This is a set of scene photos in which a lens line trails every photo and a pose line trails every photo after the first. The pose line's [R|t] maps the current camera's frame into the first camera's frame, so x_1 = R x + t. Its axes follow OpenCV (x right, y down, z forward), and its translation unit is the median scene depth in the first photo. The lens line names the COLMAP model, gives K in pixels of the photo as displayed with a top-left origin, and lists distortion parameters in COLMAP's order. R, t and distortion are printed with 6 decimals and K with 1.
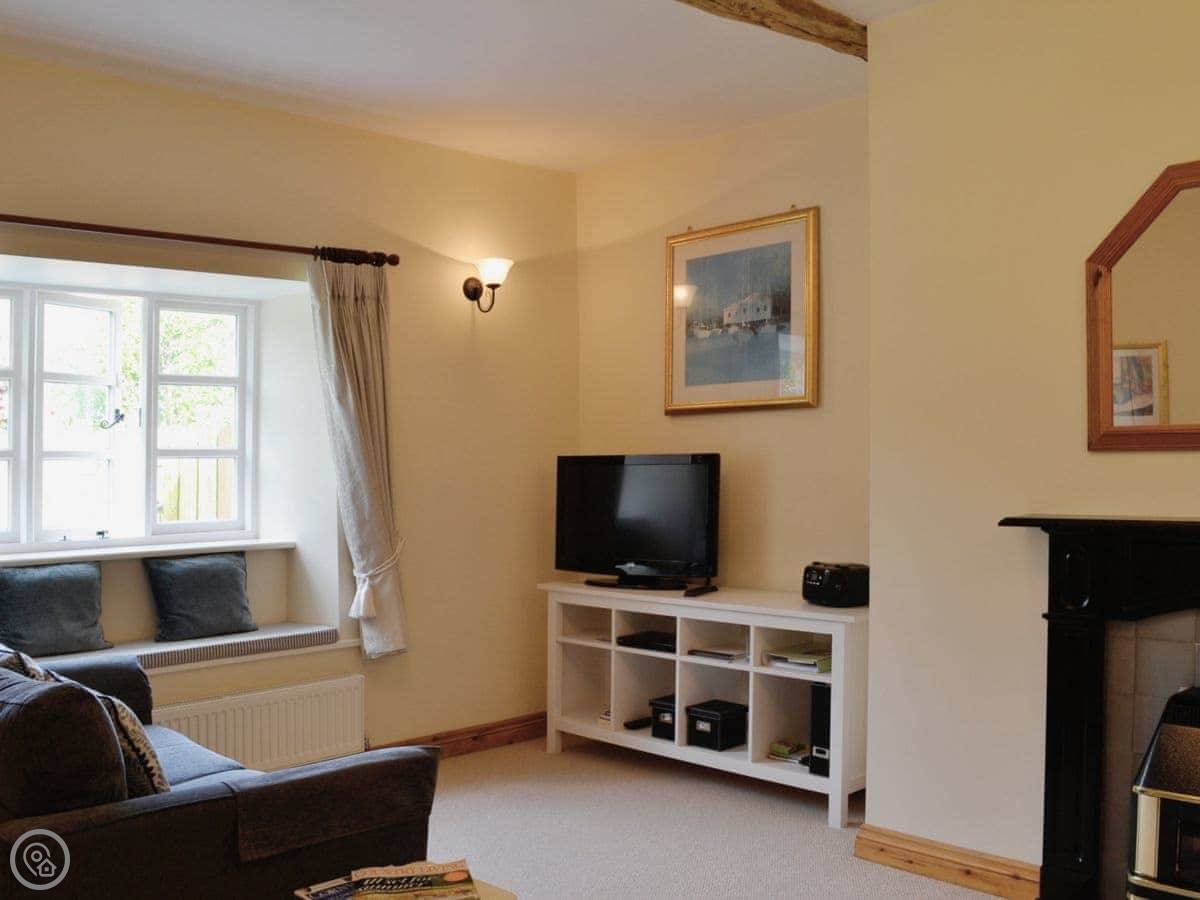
lens RADIAL K [[1085.1, 0, 623.3], [0, 1085.1, 407.7], [0, 0, 1]] dist [-0.059417, 0.004276]
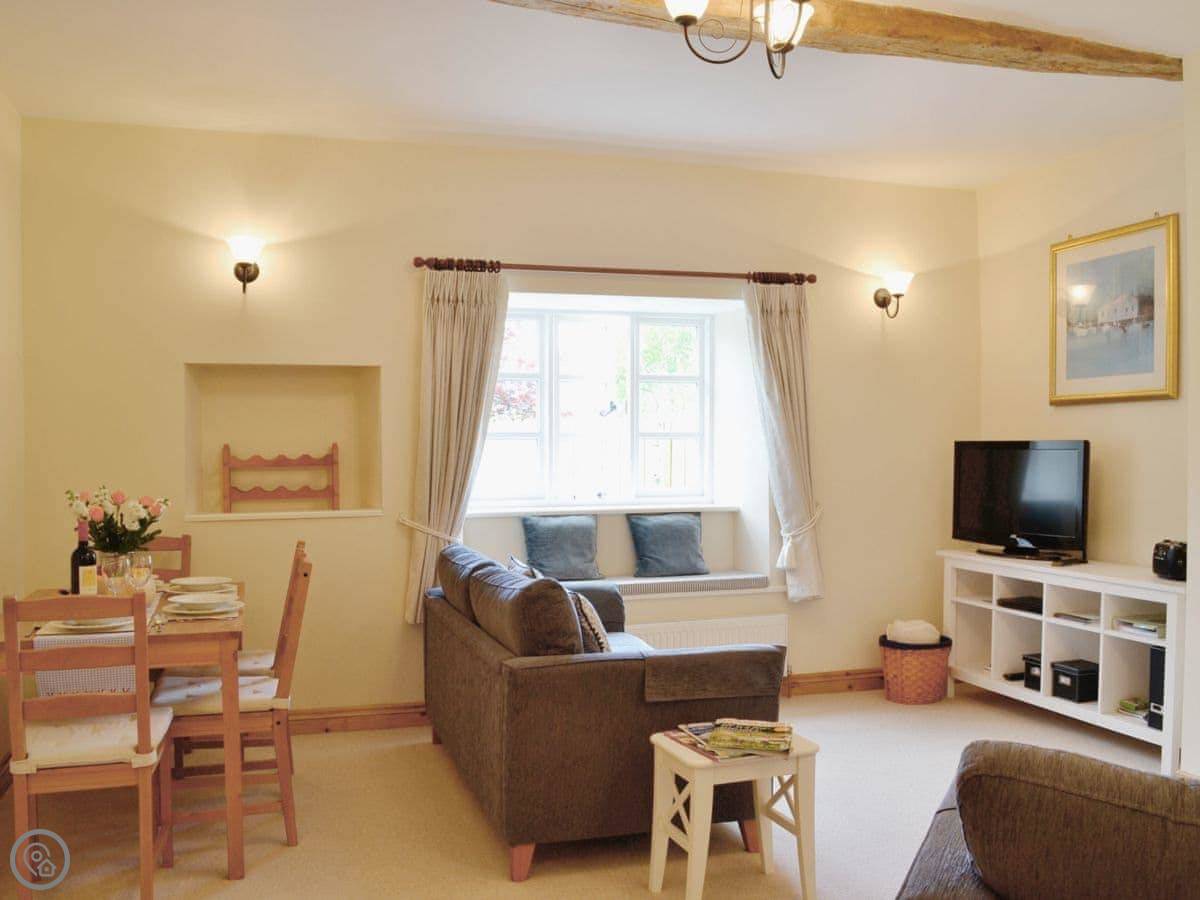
lens RADIAL K [[1085.1, 0, 623.3], [0, 1085.1, 407.7], [0, 0, 1]] dist [-0.059417, 0.004276]
pose [[0.887159, -0.000384, -0.461464, 0.168294], [0.007284, 0.999887, 0.013171, -0.008917], [0.461407, -0.015046, 0.887061, -0.192591]]
